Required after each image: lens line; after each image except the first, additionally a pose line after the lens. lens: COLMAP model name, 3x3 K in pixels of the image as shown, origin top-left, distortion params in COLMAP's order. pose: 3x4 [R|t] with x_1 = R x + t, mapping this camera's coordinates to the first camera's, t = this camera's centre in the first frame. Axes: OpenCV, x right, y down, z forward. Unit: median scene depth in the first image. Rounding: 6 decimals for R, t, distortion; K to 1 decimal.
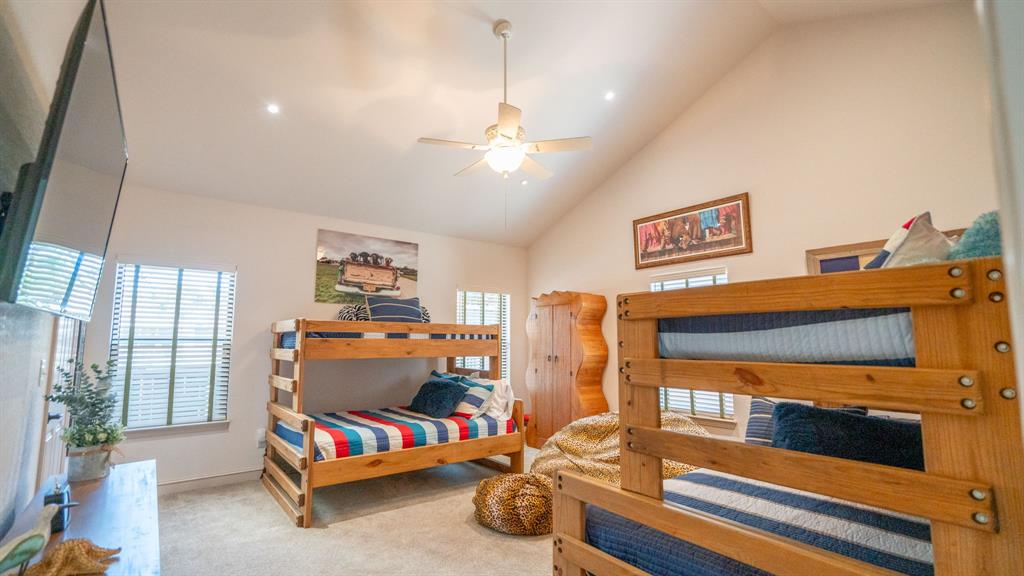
lens RADIAL K [[465.2, 0, 511.3], [0, 465.2, 288.5], [0, 0, 1]] dist [-0.004981, 0.001771]
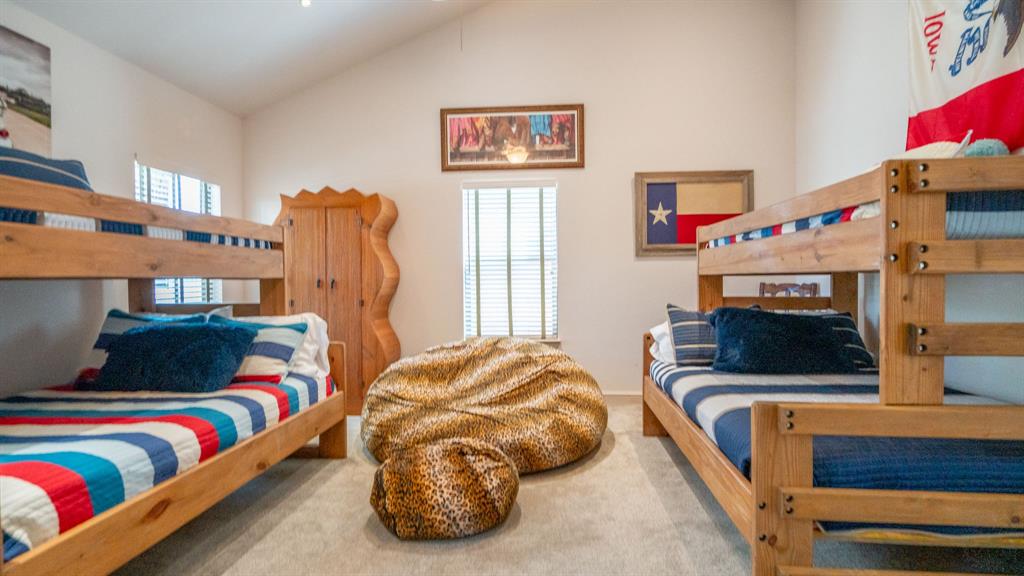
lens RADIAL K [[485.4, 0, 514.8], [0, 485.4, 286.2], [0, 0, 1]] dist [-0.009733, -0.000282]
pose [[0.664763, -0.018477, 0.746826, -0.325030], [-0.075780, 0.992870, 0.092018, 0.081256], [-0.743201, -0.117765, 0.658623, 0.386284]]
